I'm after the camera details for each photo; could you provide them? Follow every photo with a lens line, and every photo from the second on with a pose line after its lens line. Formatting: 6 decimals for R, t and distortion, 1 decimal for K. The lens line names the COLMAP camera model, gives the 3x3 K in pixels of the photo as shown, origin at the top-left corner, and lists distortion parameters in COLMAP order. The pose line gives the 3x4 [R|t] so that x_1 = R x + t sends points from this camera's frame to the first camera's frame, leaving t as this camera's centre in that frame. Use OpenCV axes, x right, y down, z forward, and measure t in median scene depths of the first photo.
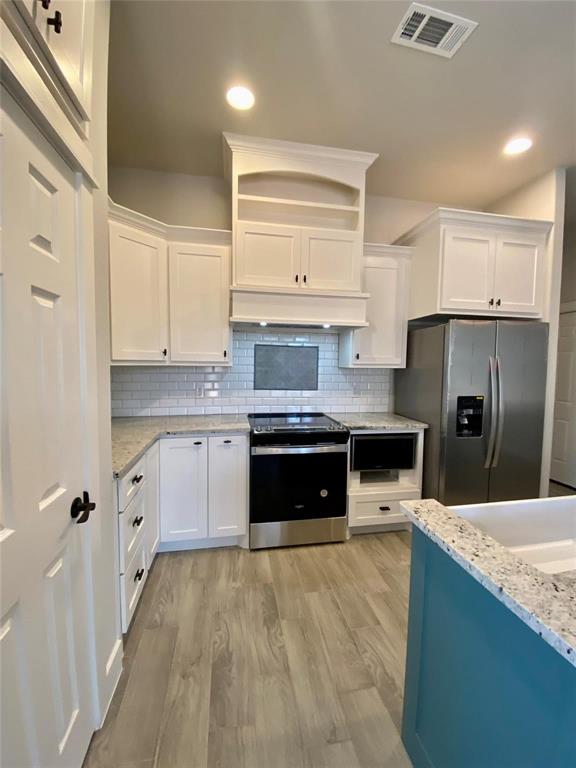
lens RADIAL K [[309.4, 0, 288.0], [0, 309.4, 384.0], [0, 0, 1]] dist [0.034659, -0.030247]
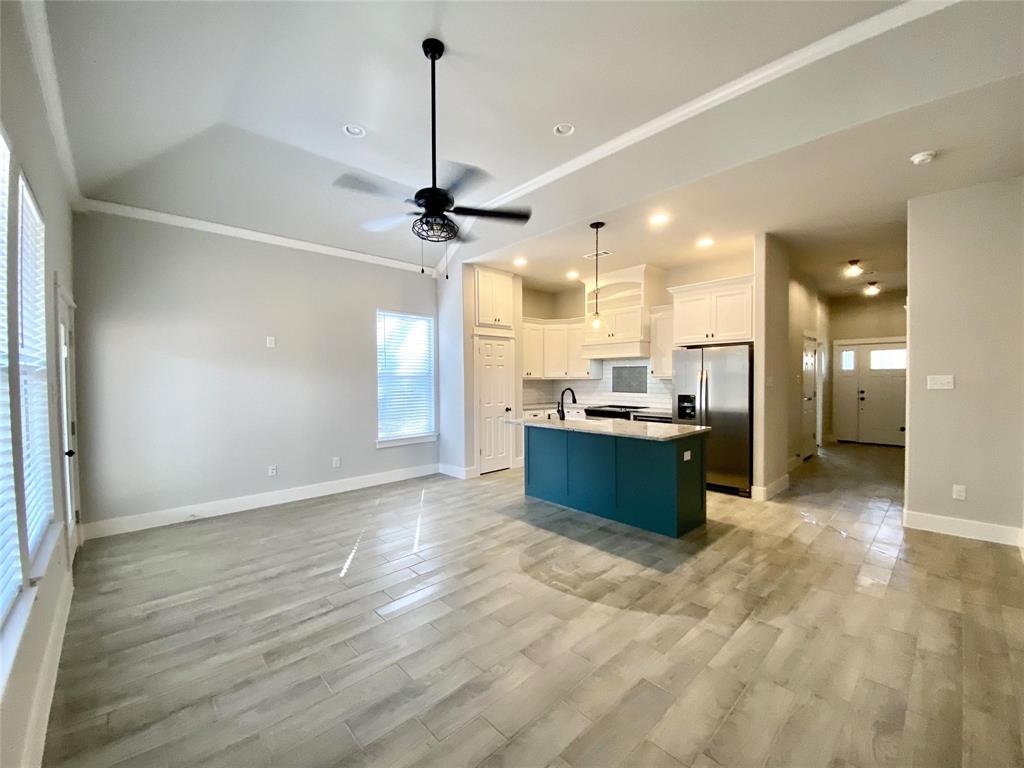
lens RADIAL K [[407.1, 0, 511.2], [0, 407.1, 386.9], [0, 0, 1]] dist [0.033779, -0.029020]
pose [[0.538659, 0.001386, -0.842523, 1.889223], [-0.041763, 0.998813, -0.025058, 0.088723], [0.841488, 0.048684, 0.538077, -0.938800]]
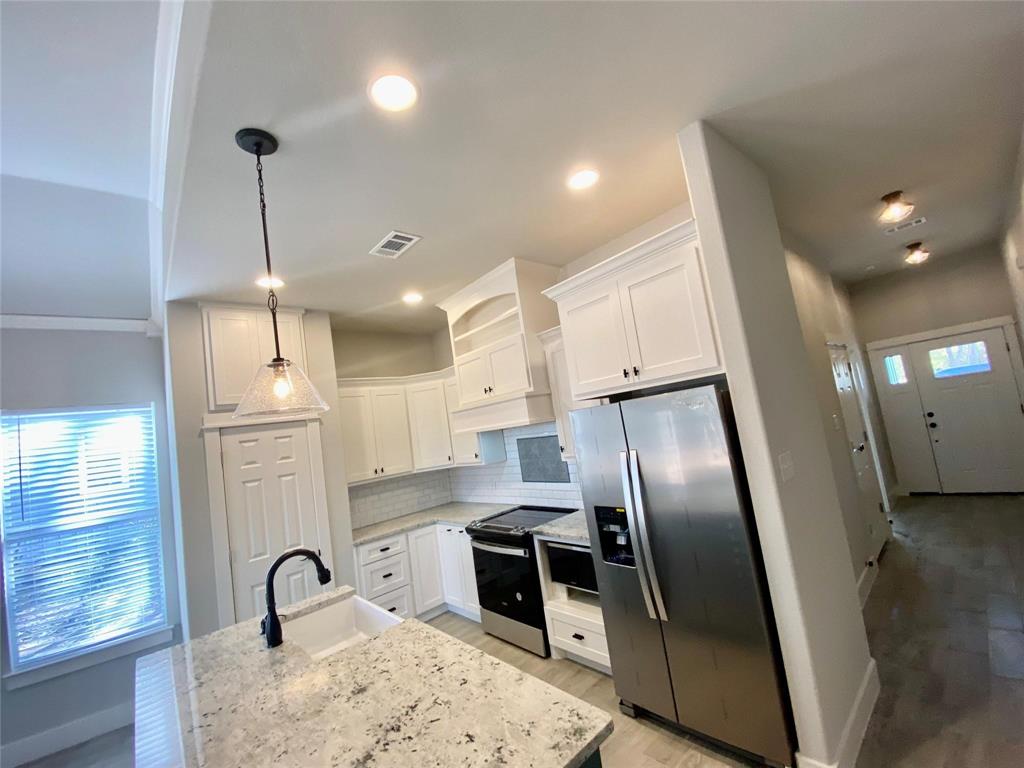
lens RADIAL K [[412.6, 0, 511.9], [0, 412.6, 386.2], [0, 0, 1]] dist [0.034659, -0.030247]
pose [[0.510822, -0.175646, -0.841552, 1.334105], [0.097266, 0.984428, -0.146427, -0.120156], [0.854166, -0.007057, 0.519952, 0.283175]]
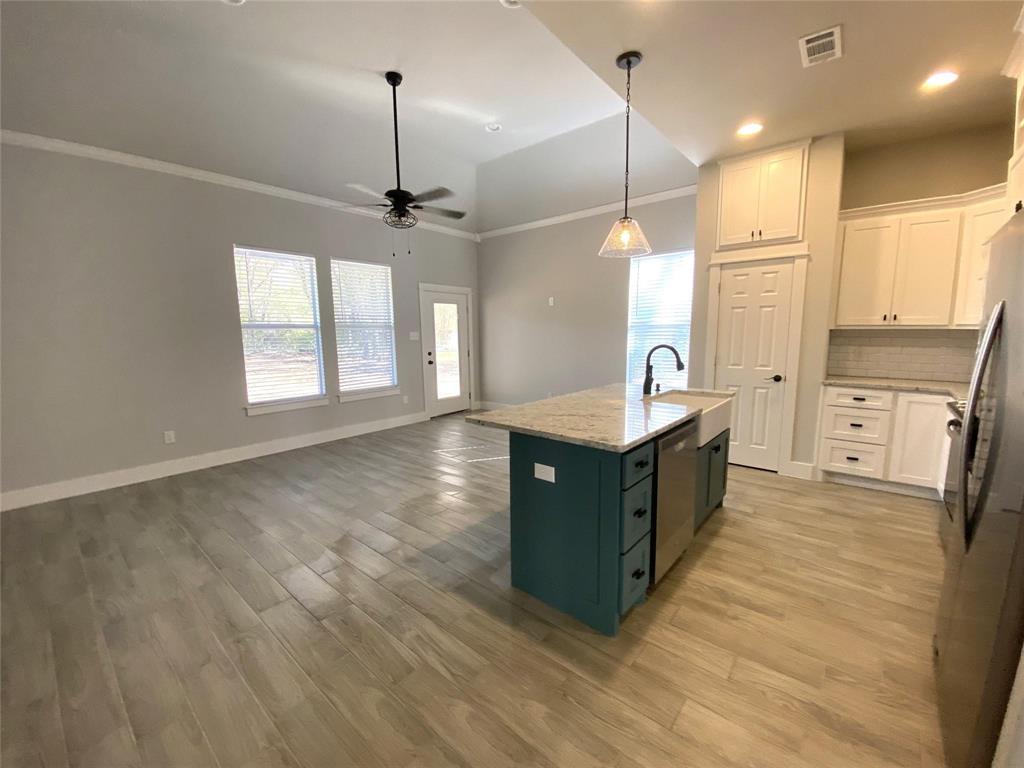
lens RADIAL K [[412.6, 0, 511.9], [0, 412.6, 386.2], [0, 0, 1]] dist [0.034659, -0.030247]
pose [[-0.773074, 0.078898, -0.629390, 1.534233], [-0.044685, 0.982995, 0.178111, -0.043555], [0.632740, 0.165818, -0.756402, 1.009437]]
